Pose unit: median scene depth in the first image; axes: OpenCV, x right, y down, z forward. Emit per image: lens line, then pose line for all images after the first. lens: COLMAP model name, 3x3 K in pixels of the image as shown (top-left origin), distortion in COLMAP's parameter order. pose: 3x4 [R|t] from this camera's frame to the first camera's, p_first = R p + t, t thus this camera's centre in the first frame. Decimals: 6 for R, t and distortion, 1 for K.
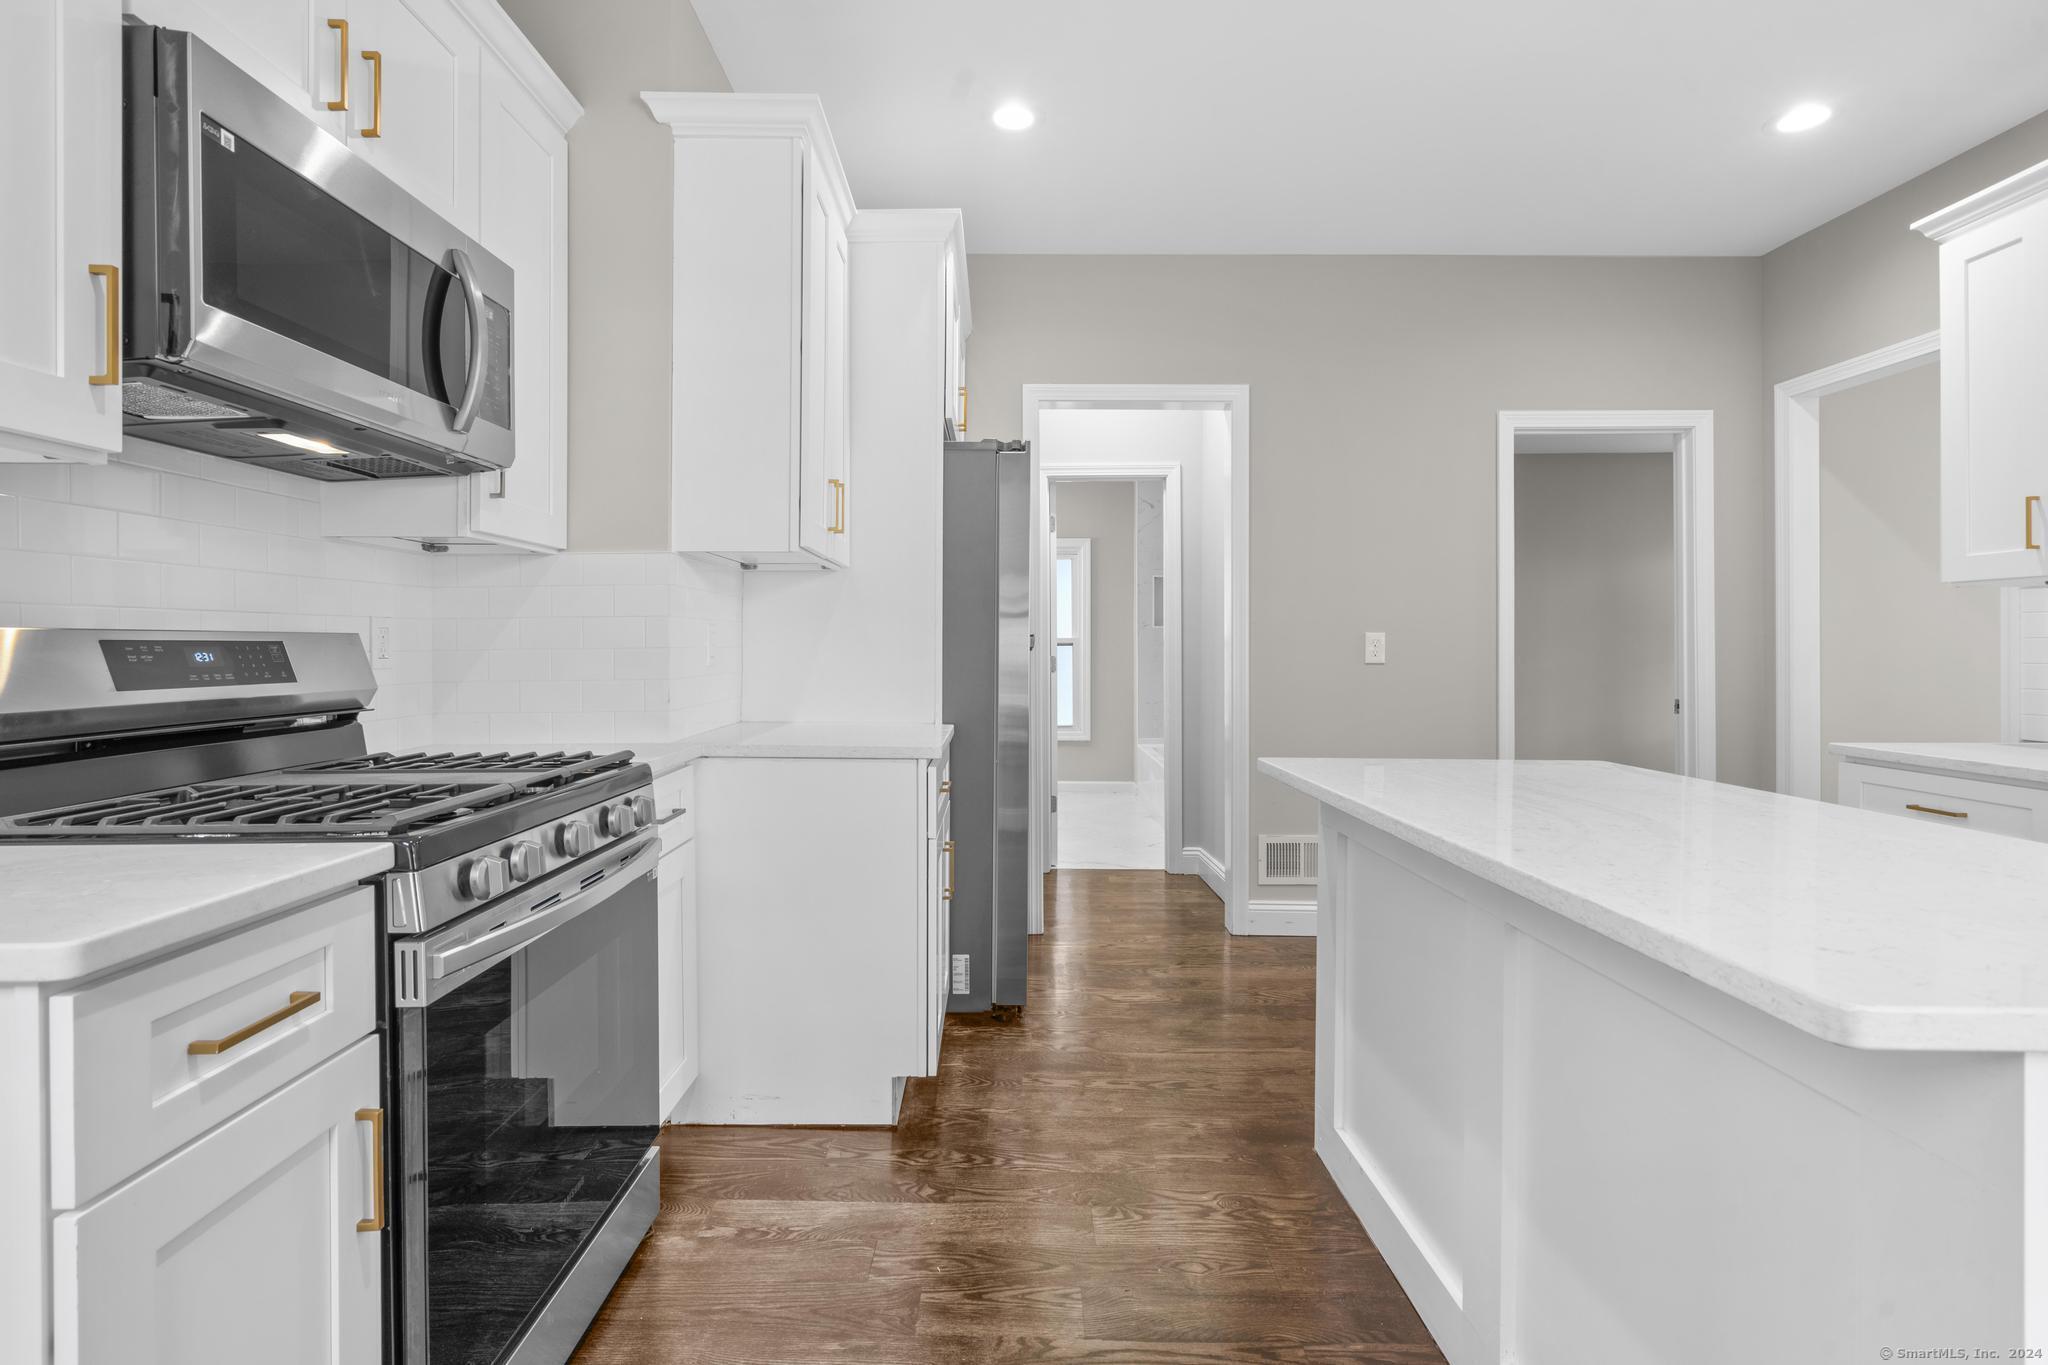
lens RADIAL K [[954.7, 0, 1006.8], [0, 954.7, 656.4], [0, 0, 1]] dist [-0.008803, 0.004272]
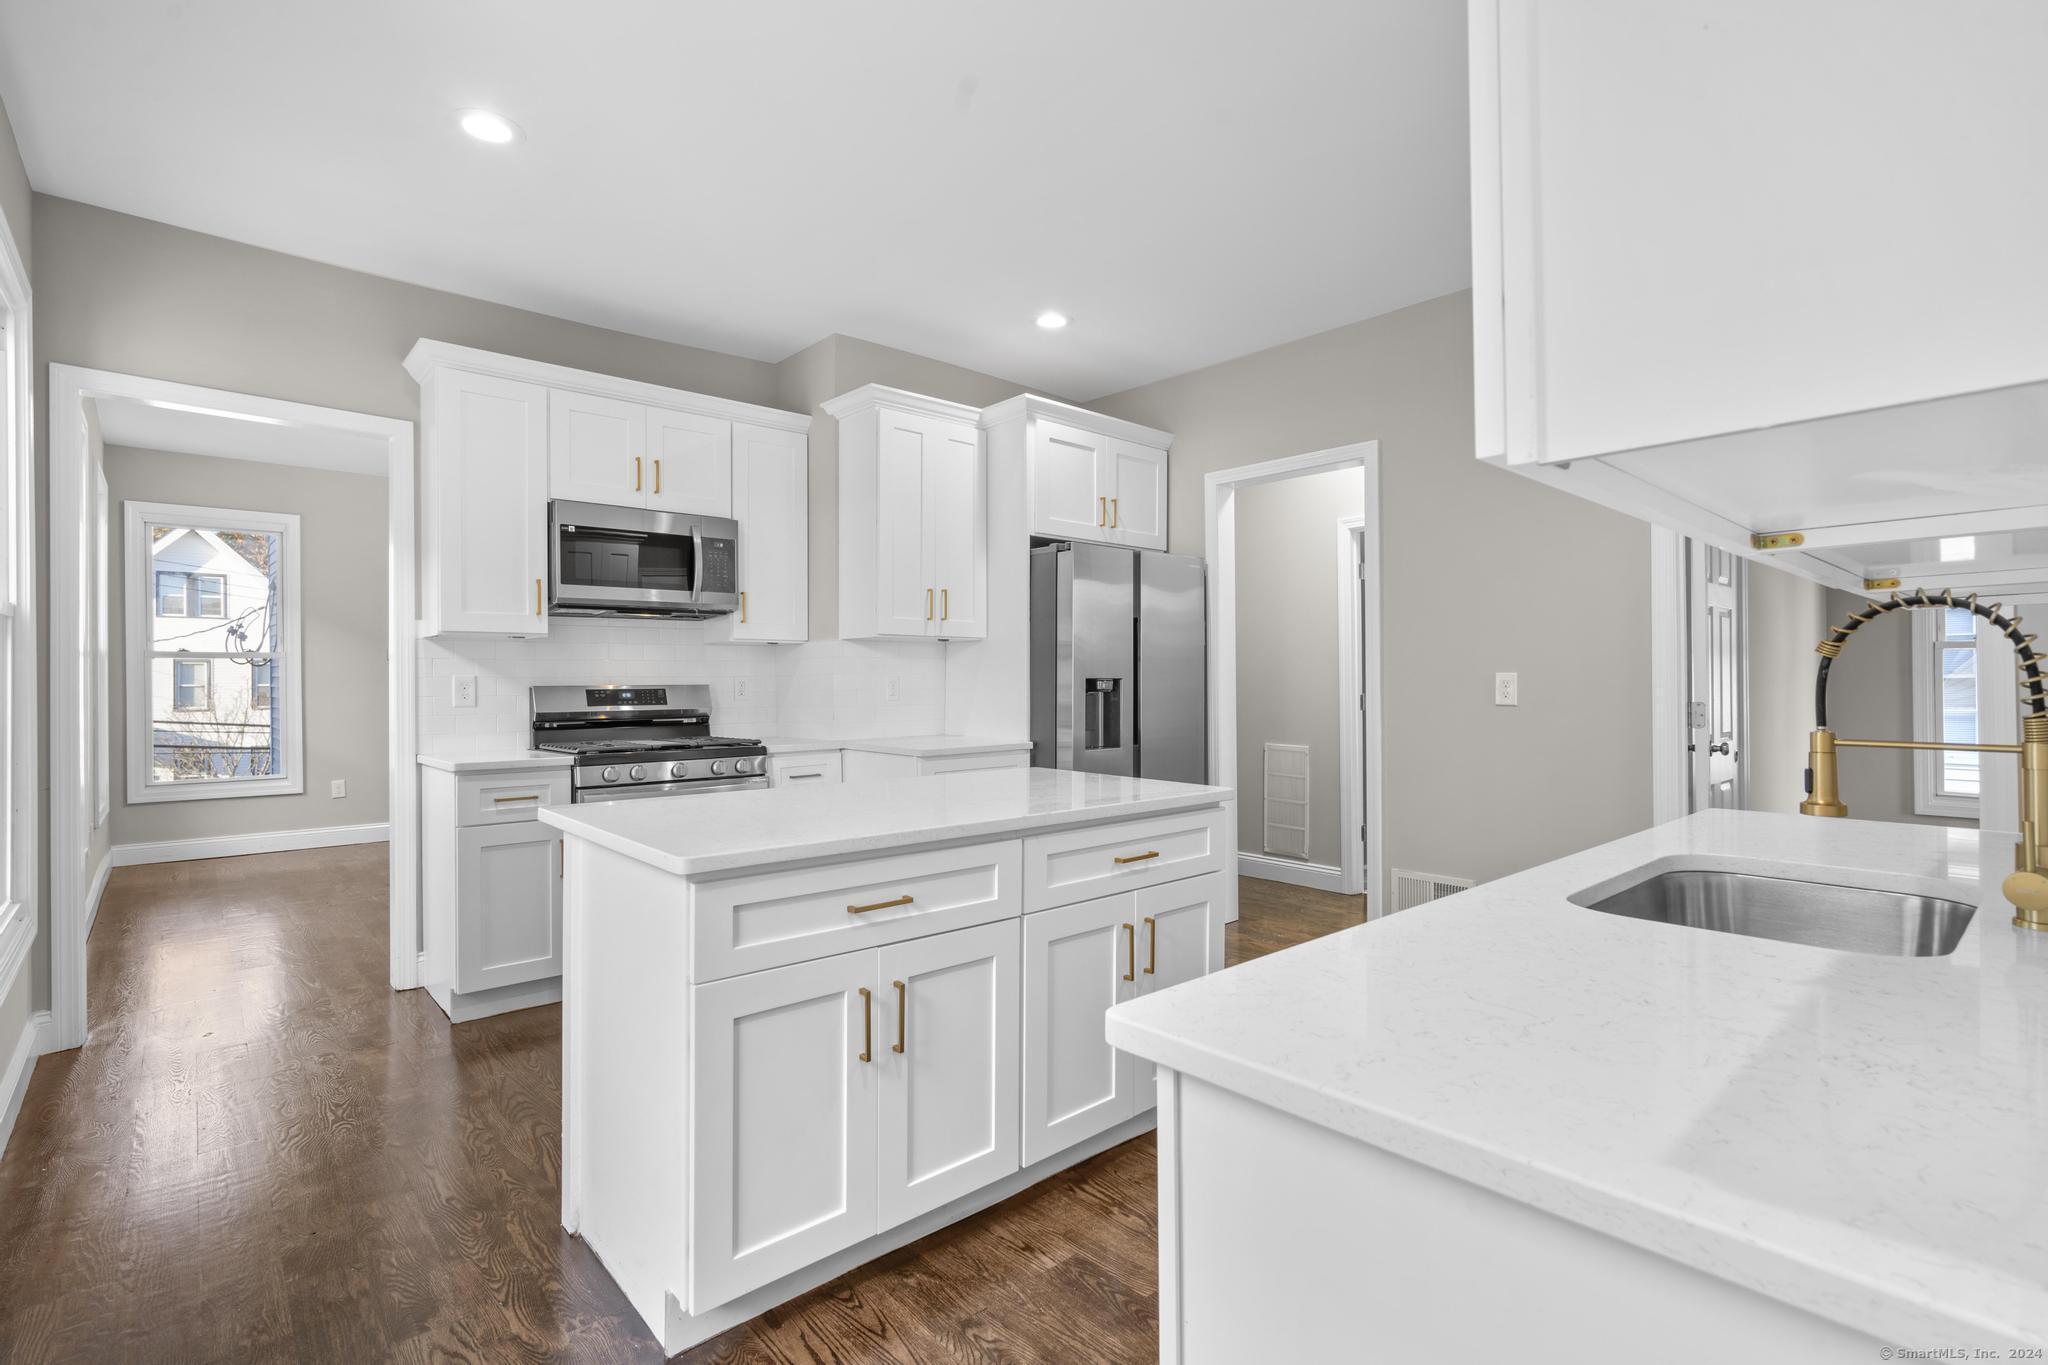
lens RADIAL K [[954.7, 0, 1007.0], [0, 954.7, 685.7], [0, 0, 1]] dist [-0.008803, 0.004272]
pose [[0.668902, 0.000526, -0.743351, 1.261159], [-0.001923, 0.999998, -0.001023, -0.016888], [0.743348, 0.002114, 0.668901, -0.015412]]
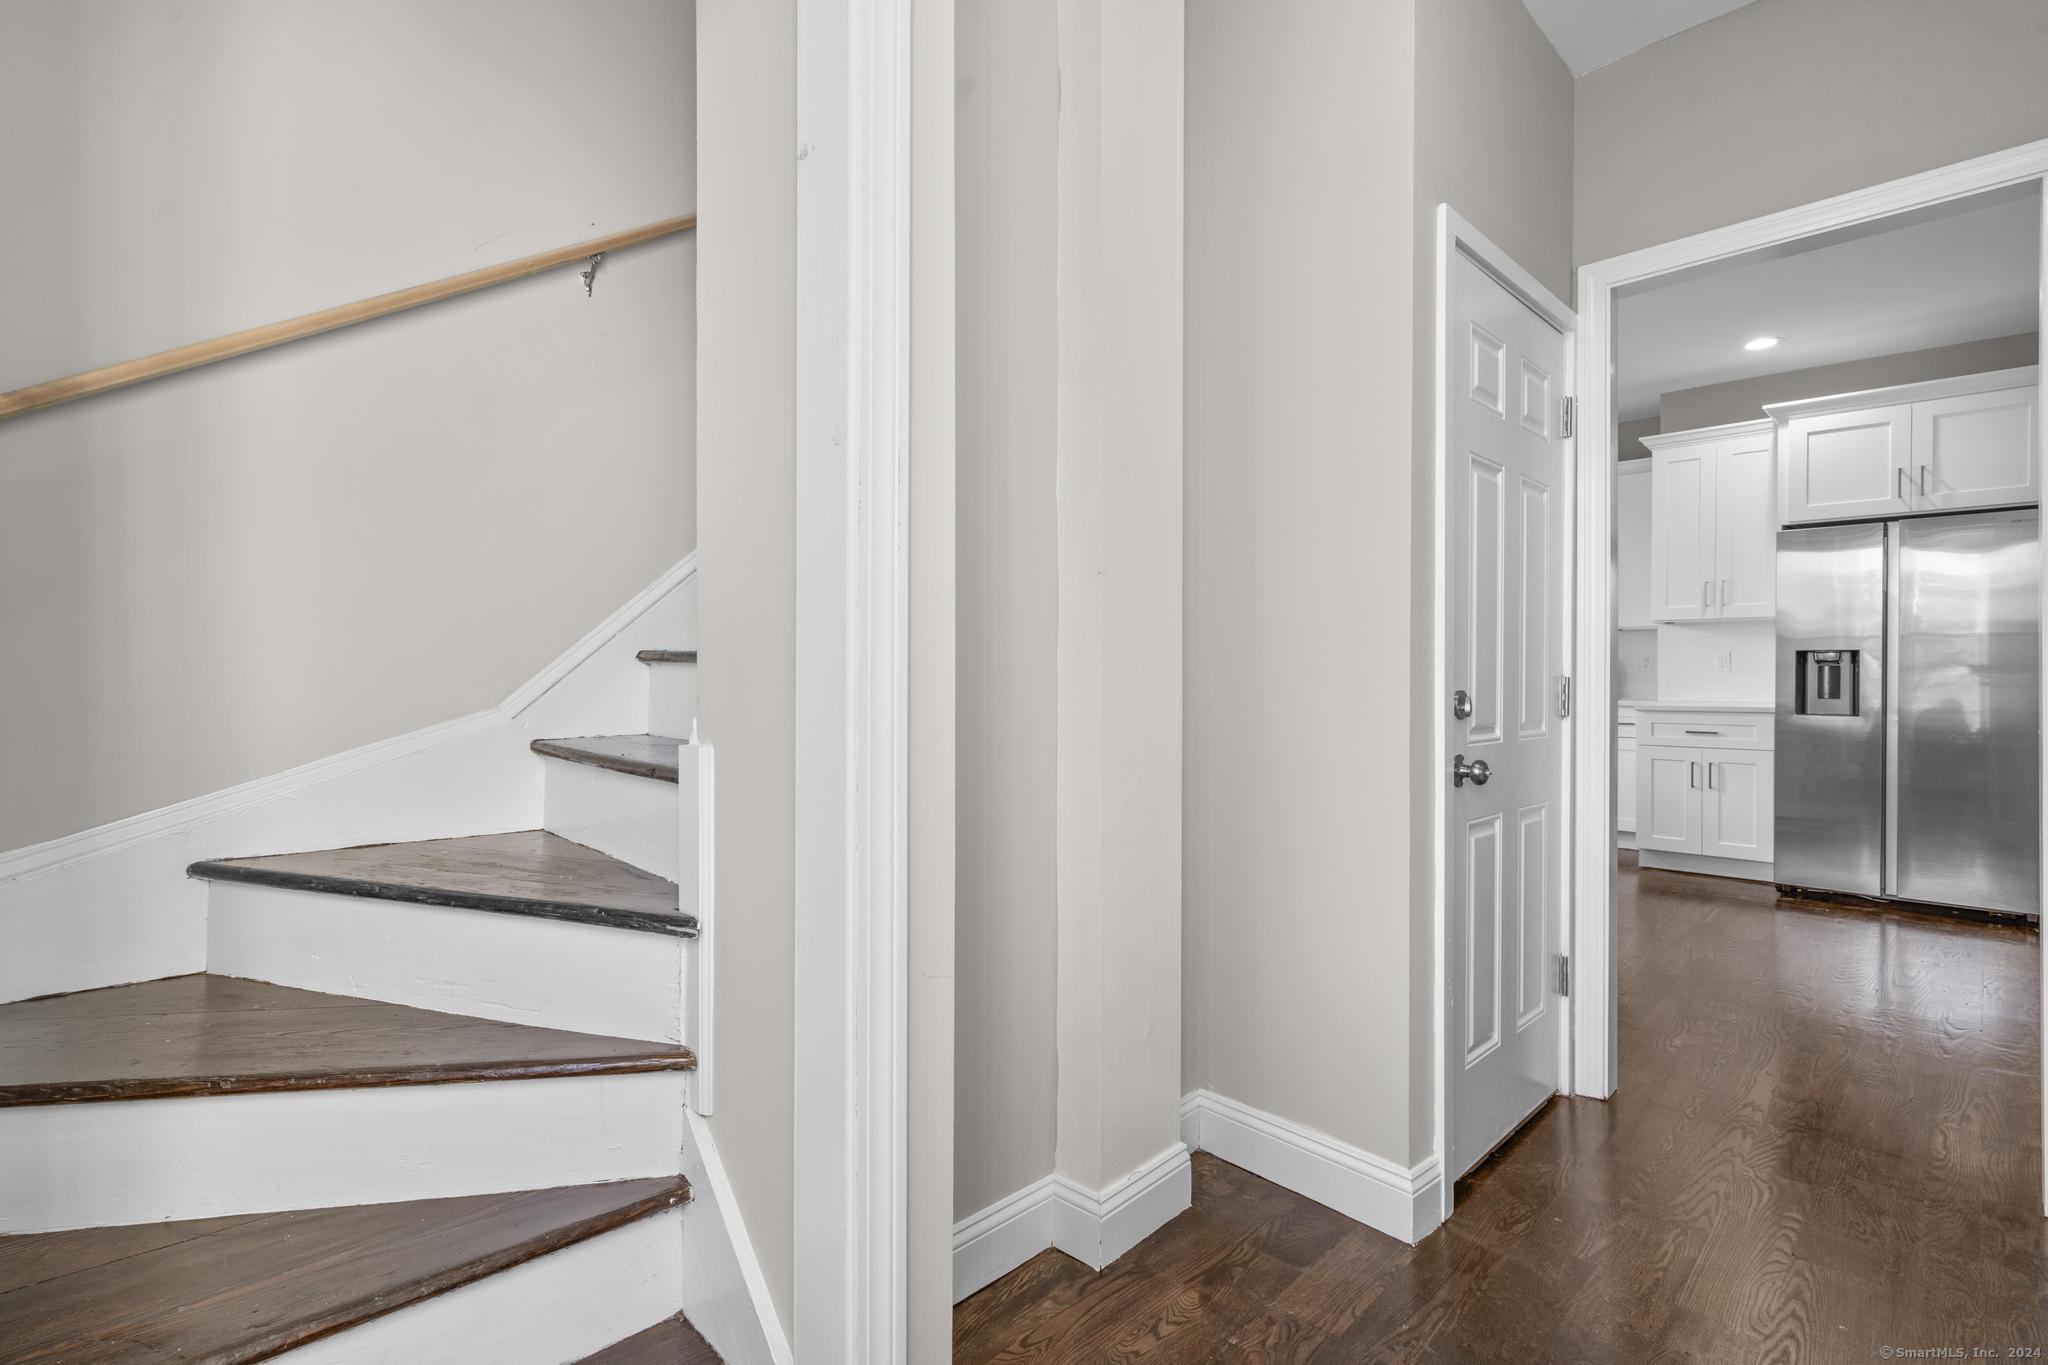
lens RADIAL K [[954.7, 0, 1034.5], [0, 954.7, 679.1], [0, 0, 1]] dist [-0.008803, 0.004272]
pose [[-0.694028, -0.001732, -0.719946, 2.564260], [-0.011424, 0.999898, 0.008607, 0.029763], [0.719857, 0.014198, -0.693977, 1.528282]]
